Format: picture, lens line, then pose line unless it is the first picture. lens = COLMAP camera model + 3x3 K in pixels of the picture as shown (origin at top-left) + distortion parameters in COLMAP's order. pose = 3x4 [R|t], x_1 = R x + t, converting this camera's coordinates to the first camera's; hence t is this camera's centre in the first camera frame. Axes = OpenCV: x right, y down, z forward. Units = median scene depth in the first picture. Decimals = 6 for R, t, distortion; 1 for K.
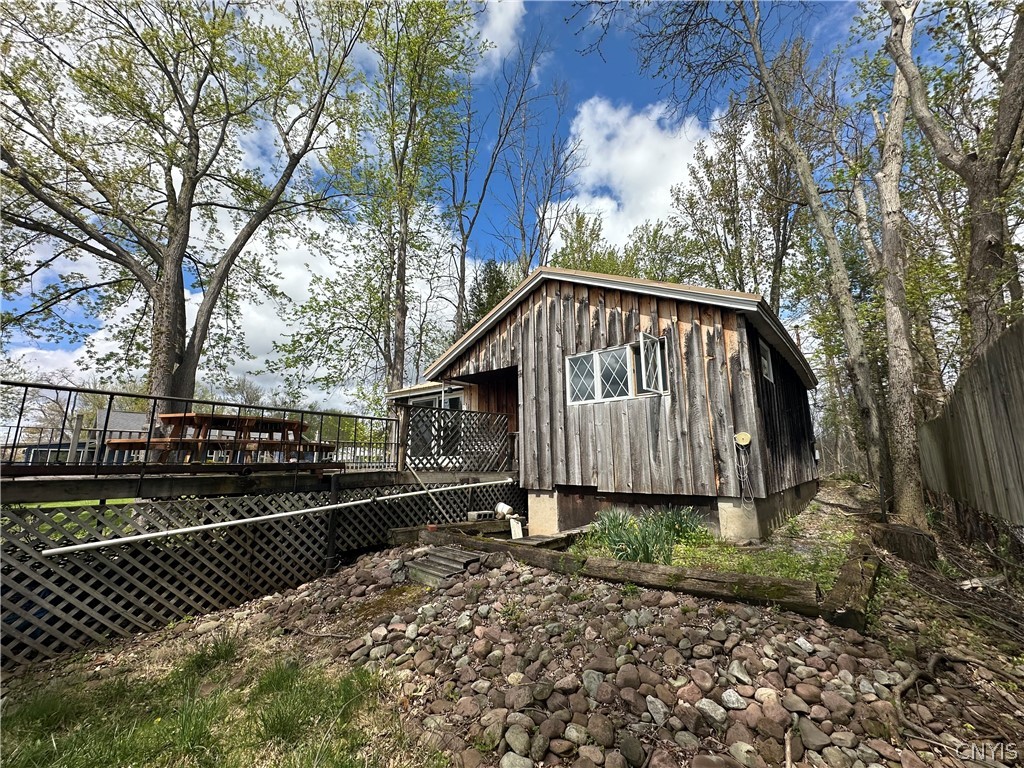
lens RADIAL K [[408.1, 0, 511.8], [0, 408.1, 385.7], [0, 0, 1]] dist [0.001707, 0.000157]
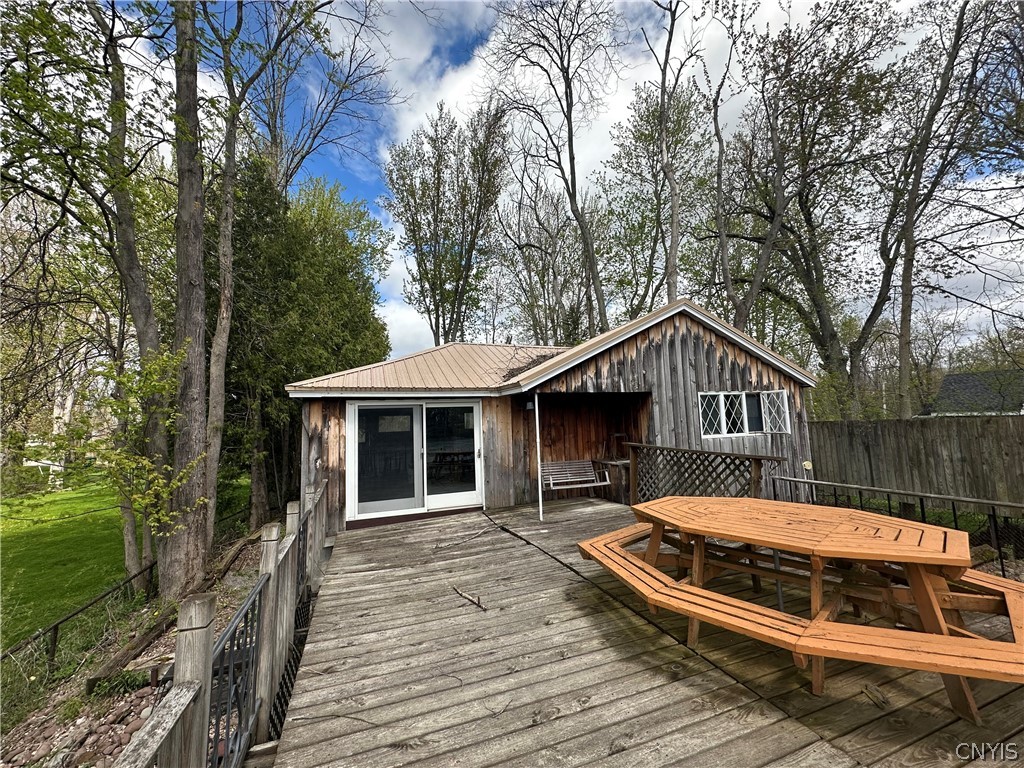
lens RADIAL K [[408.1, 0, 510.7], [0, 408.1, 385.7], [0, 0, 1]] dist [0.001707, 0.000157]
pose [[0.508219, 0.069161, 0.858447, -0.962492], [-0.125718, 0.992051, -0.005497, -0.018426], [-0.852003, -0.105129, 0.512873, 0.808566]]
